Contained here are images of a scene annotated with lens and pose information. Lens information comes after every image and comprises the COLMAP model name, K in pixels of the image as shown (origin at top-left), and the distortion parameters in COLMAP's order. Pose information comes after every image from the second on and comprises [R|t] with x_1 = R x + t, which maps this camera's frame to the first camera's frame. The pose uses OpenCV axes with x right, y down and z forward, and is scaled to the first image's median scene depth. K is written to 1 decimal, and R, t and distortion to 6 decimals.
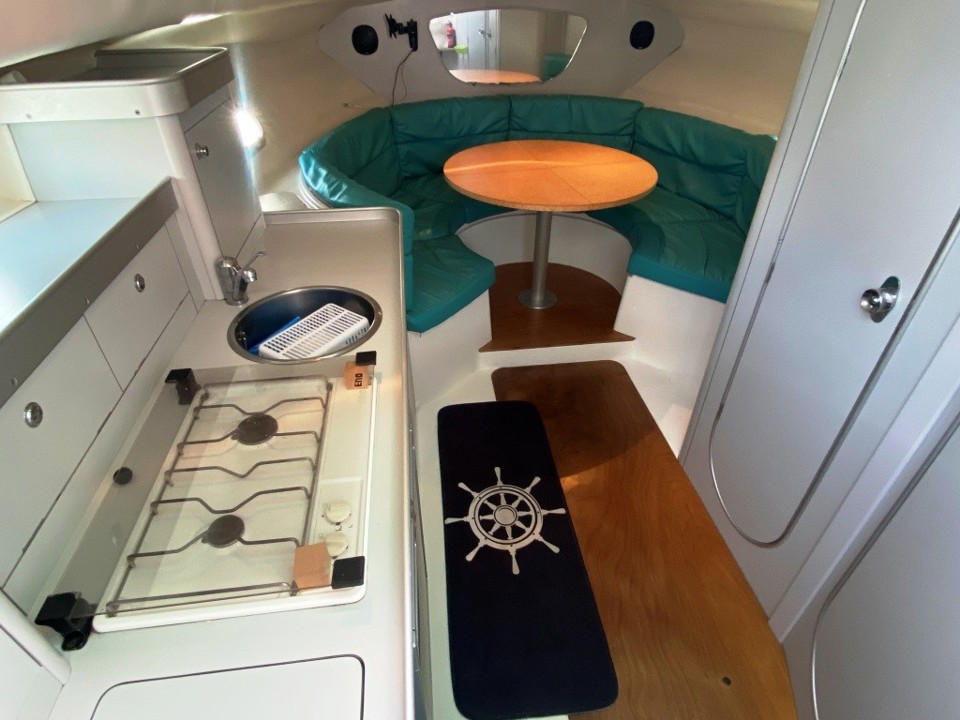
lens RADIAL K [[531.9, 0, 480.0], [0, 531.9, 360.0], [0, 0, 1]] dist [0.025181, -0.000429]
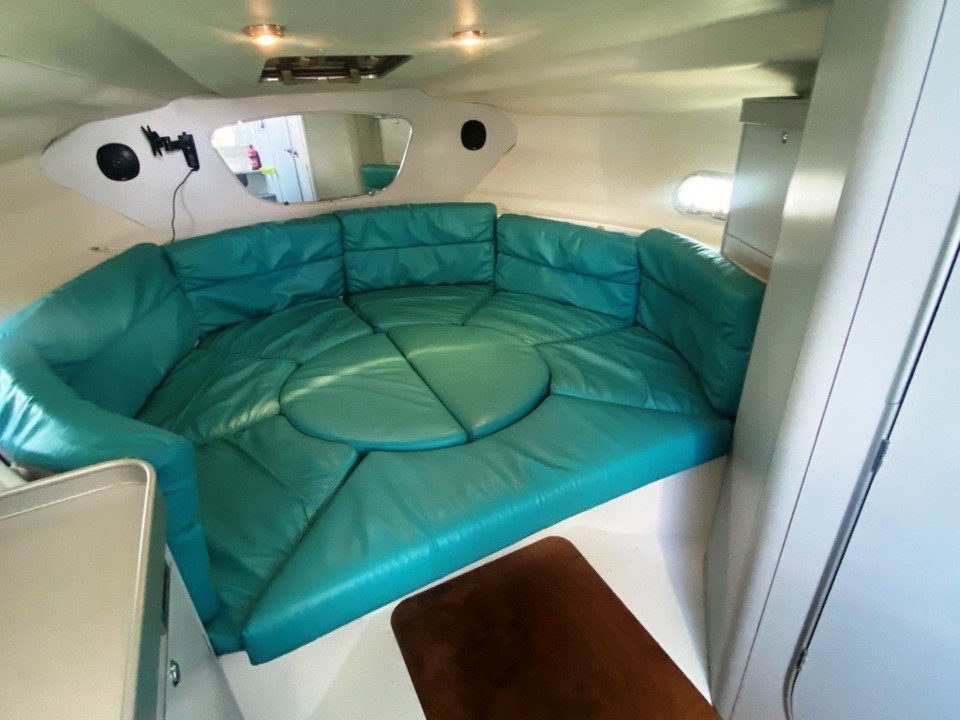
lens RADIAL K [[531.9, 0, 480.0], [0, 531.9, 360.0], [0, 0, 1]] dist [0.025181, -0.000429]
pose [[0.944879, -0.180100, 0.273438, 0.000735], [0.223961, 0.964706, -0.138504, -0.127575], [-0.238842, 0.192109, 0.951866, 0.241148]]
